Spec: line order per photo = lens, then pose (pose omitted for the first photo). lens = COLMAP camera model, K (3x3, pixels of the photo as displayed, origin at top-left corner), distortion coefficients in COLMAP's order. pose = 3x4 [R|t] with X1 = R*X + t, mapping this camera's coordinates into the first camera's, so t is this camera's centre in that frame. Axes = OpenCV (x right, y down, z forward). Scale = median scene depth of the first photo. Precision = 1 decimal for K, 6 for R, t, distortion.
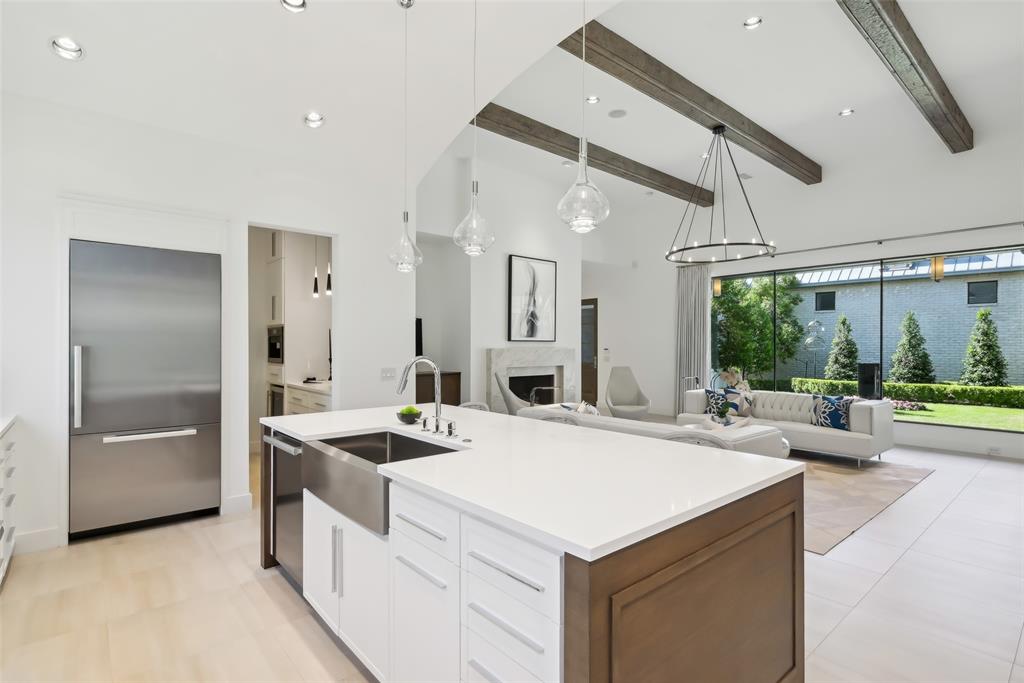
lens RADIAL K [[498.3, 0, 507.2], [0, 498.3, 342.9], [0, 0, 1]] dist [0.000870, 0.000041]
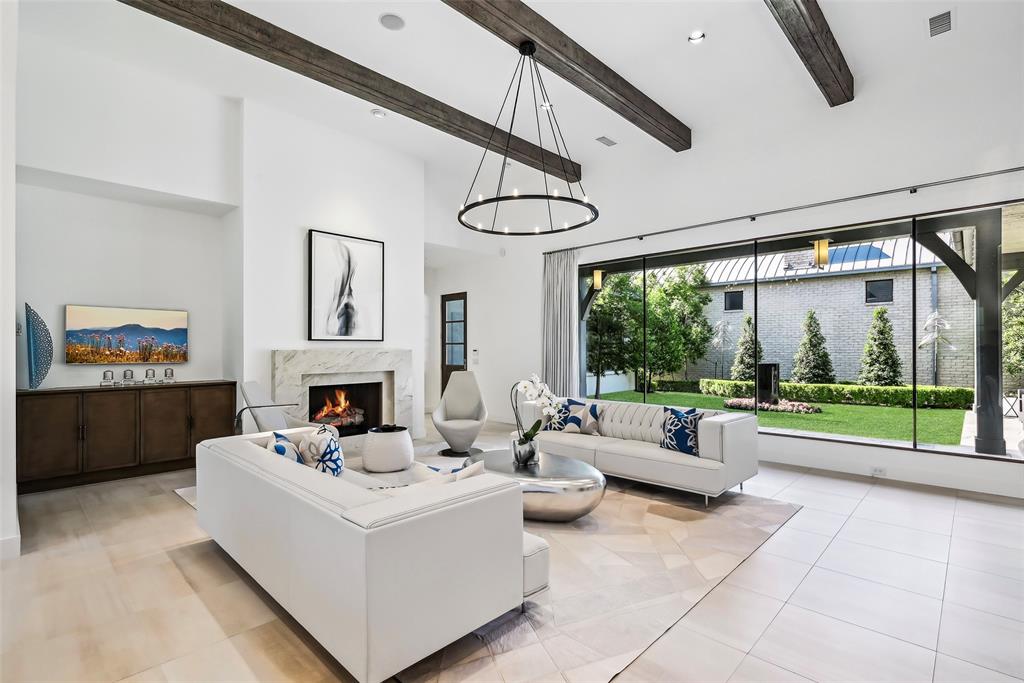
lens RADIAL K [[472.0, 0, 516.2], [0, 472.0, 345.5], [0, 0, 1]] dist [0.001699, 0.000013]
pose [[0.995473, -0.006336, 0.094834, 0.232428], [0.006493, 0.999978, -0.001340, 0.006563], [-0.094824, 0.001950, 0.995492, 0.213447]]
